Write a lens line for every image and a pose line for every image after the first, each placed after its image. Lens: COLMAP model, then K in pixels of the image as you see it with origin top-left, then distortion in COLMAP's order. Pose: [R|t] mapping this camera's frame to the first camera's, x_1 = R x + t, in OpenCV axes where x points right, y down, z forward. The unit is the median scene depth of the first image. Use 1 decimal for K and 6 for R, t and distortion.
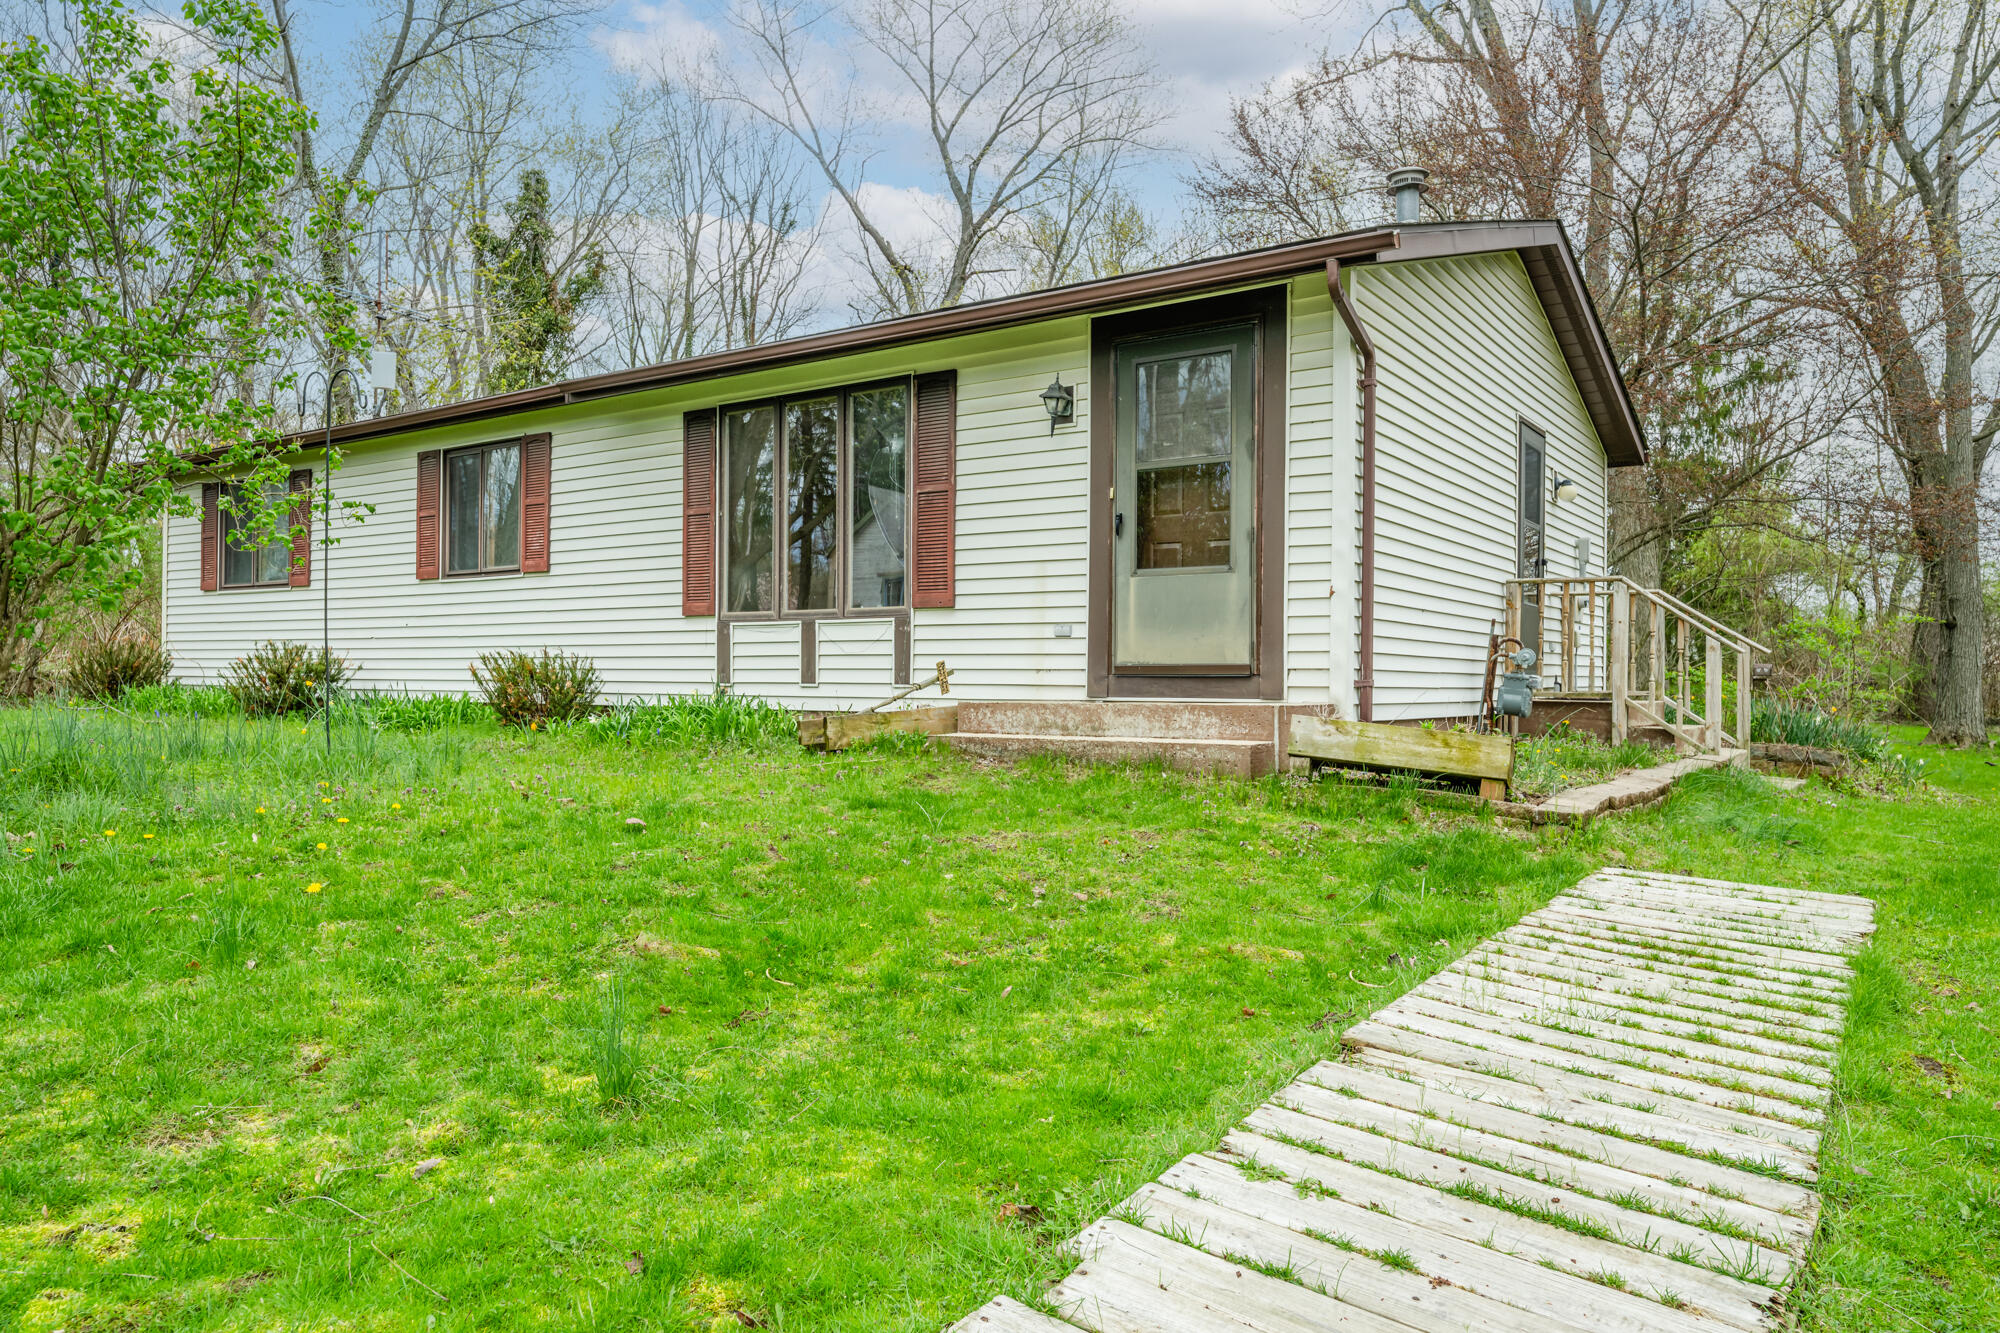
lens RADIAL K [[1356.6, 0, 1000.0], [0, 1356.6, 666.5], [0, 0, 1]] dist [0.000188, 0.001935]
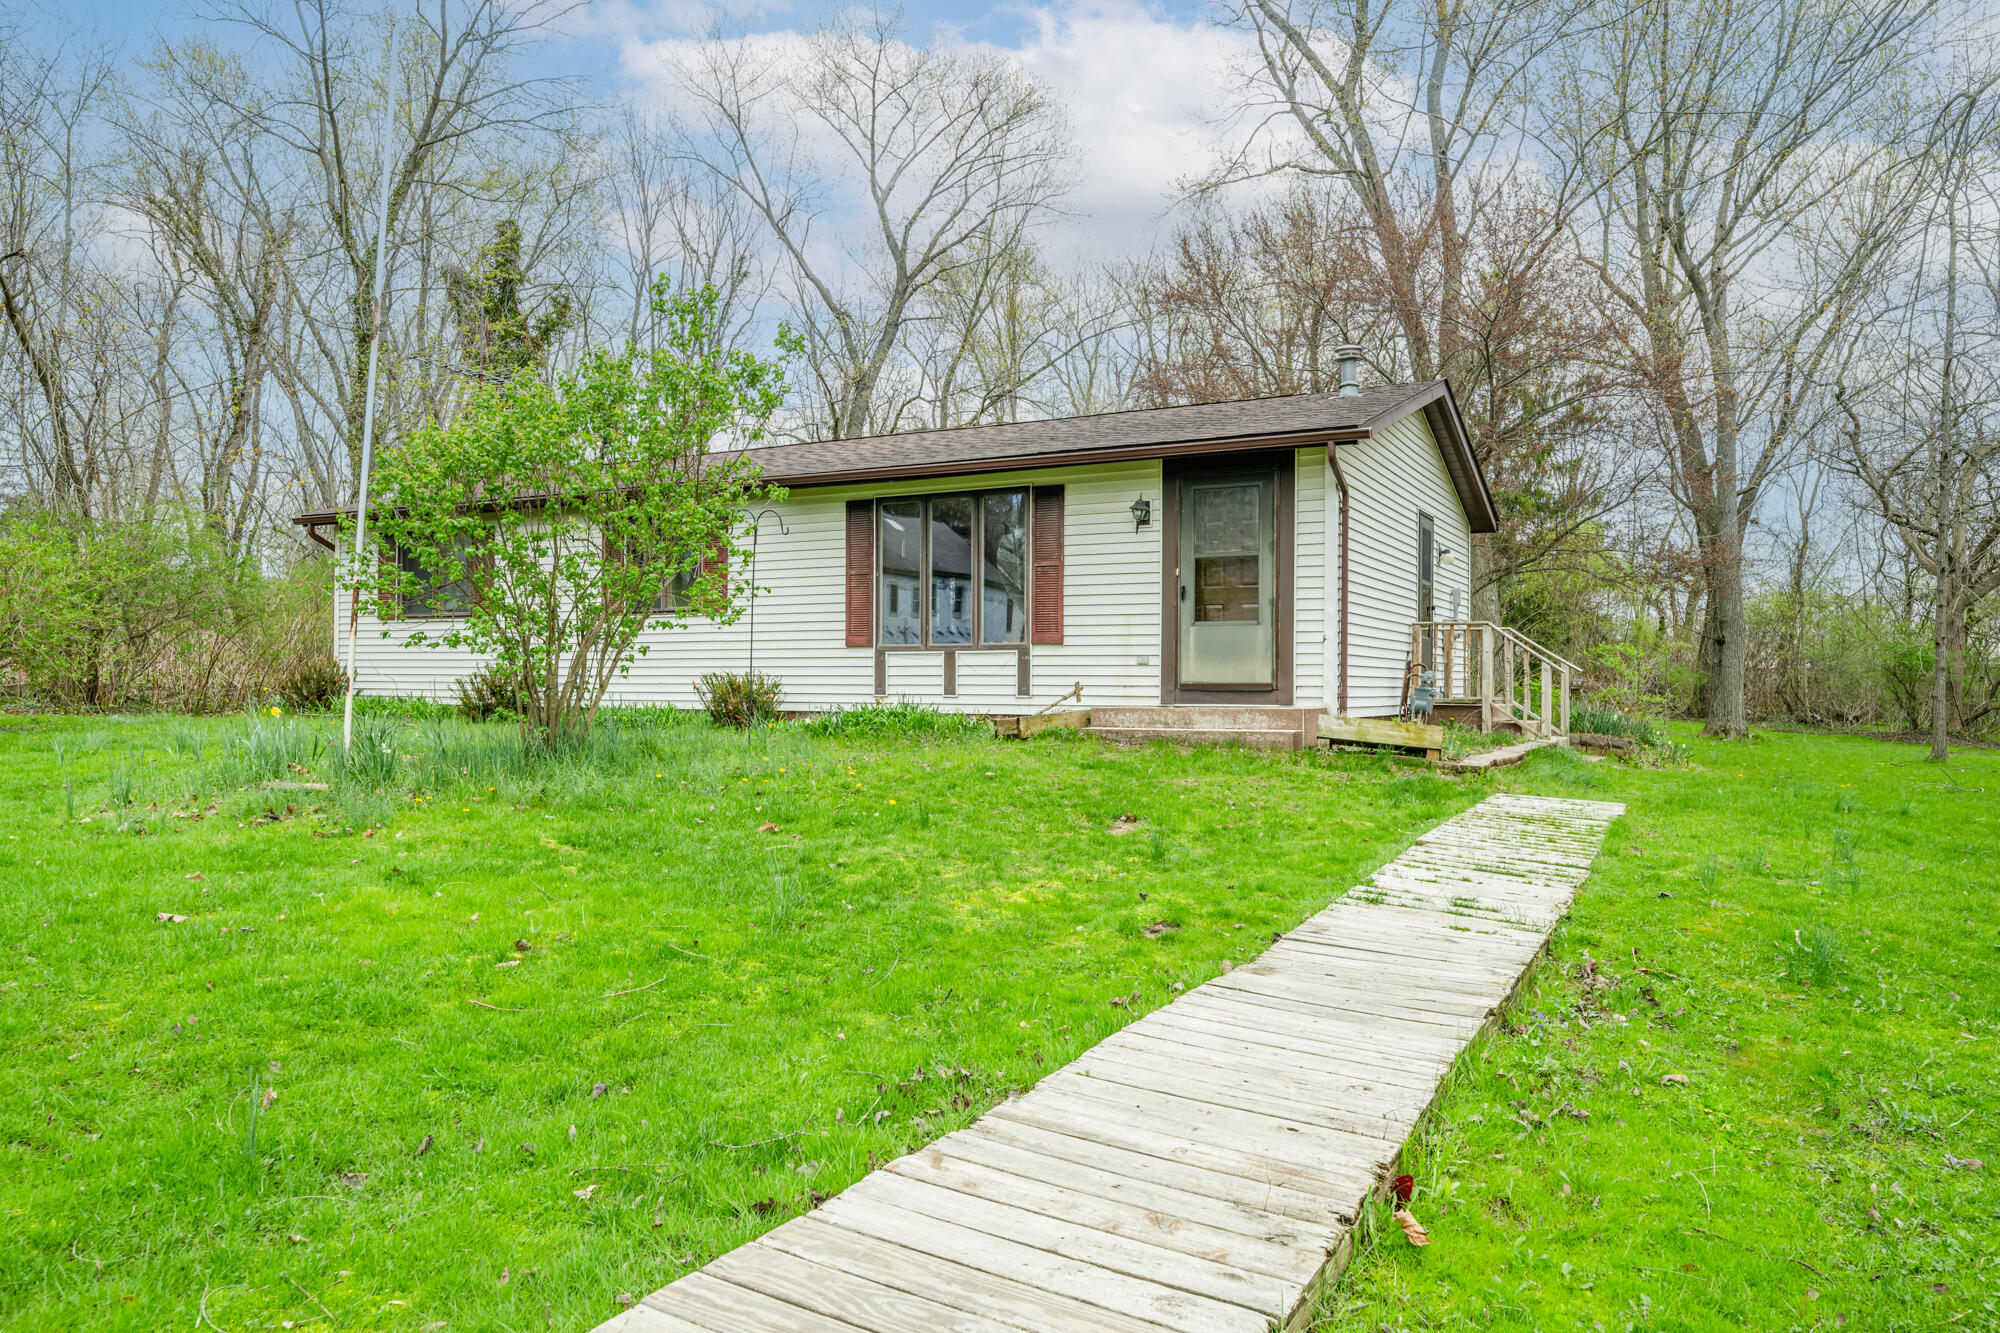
lens RADIAL K [[1356.6, 0, 1000.0], [0, 1356.6, 666.5], [0, 0, 1]] dist [0.000188, 0.001935]
pose [[0.994284, -0.001294, 0.106757, -0.243711], [0.001512, 0.999997, -0.001958, -0.014775], [-0.106754, 0.002108, 0.994283, -0.443385]]
